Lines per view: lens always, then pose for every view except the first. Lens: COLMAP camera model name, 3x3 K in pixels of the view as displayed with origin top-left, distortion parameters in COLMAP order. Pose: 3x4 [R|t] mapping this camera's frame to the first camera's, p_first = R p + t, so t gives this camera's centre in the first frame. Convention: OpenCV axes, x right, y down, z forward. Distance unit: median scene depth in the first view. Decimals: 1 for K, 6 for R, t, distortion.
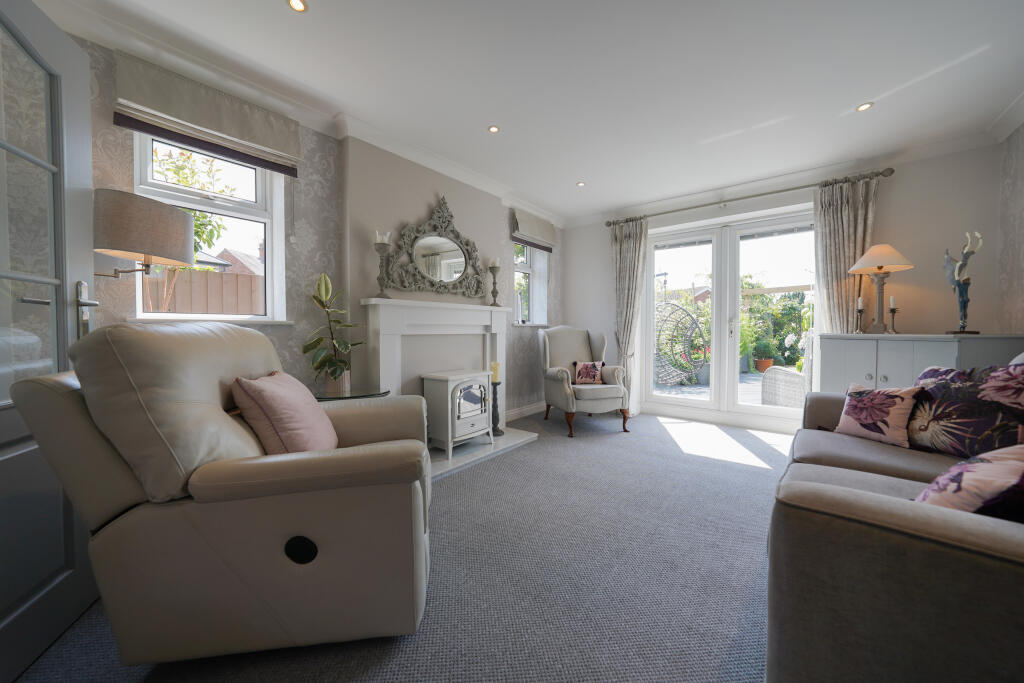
lens RADIAL K [[359.3, 0, 502.1], [0, 359.3, 328.2], [0, 0, 1]] dist [-0.009541, 0.001593]
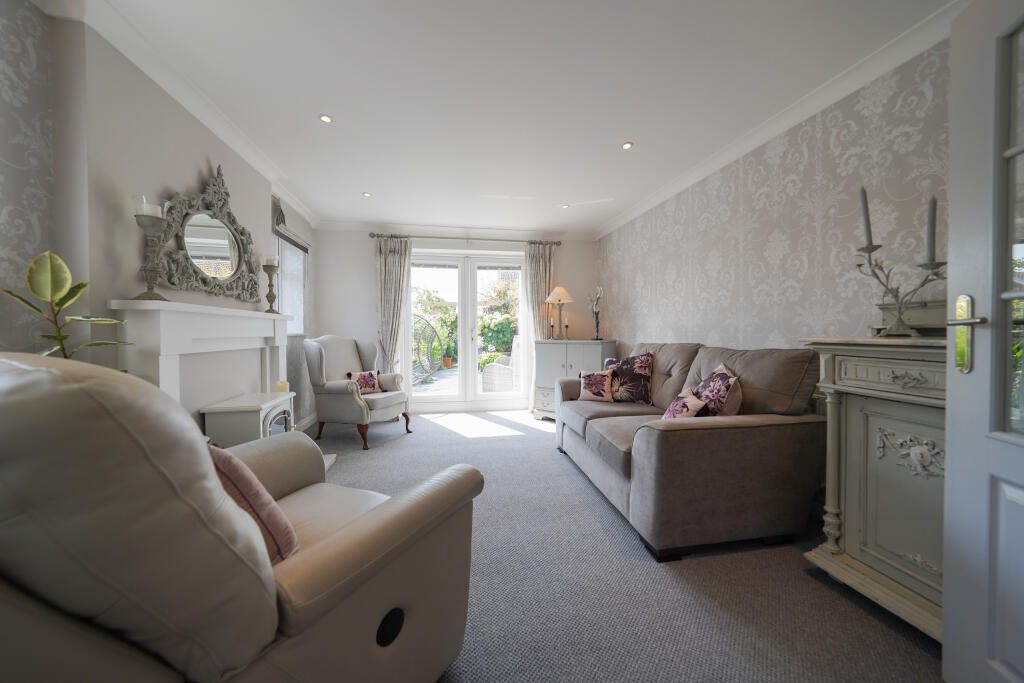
lens RADIAL K [[359.3, 0, 494.4], [0, 359.3, 327.0], [0, 0, 1]] dist [-0.009541, 0.001593]
pose [[0.670143, 0.007664, 0.742192, -0.332873], [0.003665, 0.999900, -0.013635, -0.019222], [-0.742223, 0.011858, 0.670048, 0.082561]]
